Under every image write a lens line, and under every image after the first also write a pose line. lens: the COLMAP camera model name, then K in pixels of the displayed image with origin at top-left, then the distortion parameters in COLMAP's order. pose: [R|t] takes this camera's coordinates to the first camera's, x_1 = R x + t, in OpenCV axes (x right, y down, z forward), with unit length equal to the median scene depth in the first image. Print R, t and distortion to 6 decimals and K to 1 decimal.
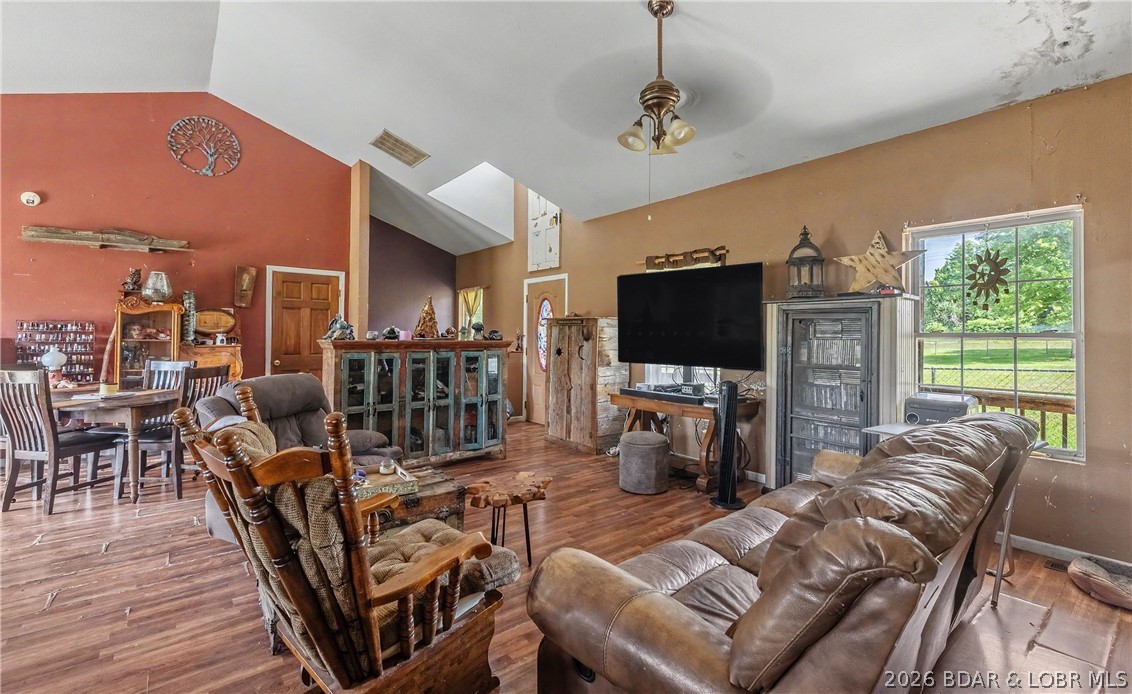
lens RADIAL K [[486.2, 0, 566.7], [0, 486.2, 334.2], [0, 0, 1]] dist [0.000760, -0.000106]
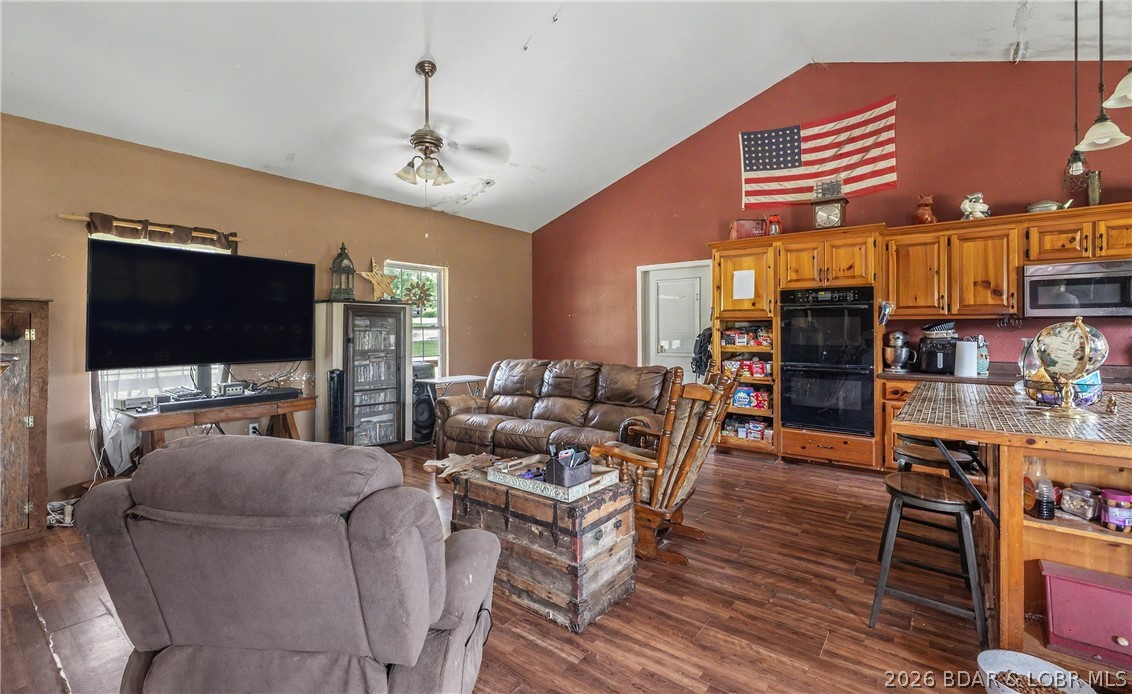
lens RADIAL K [[495.7, 0, 561.0], [0, 495.7, 327.5], [0, 0, 1]] dist [0.000911, -0.000081]
pose [[-0.225955, -0.003548, 0.974131, -0.899437], [0.000796, 0.999992, 0.003826, -0.004721], [-0.974138, 0.001640, -0.225950, 0.739078]]
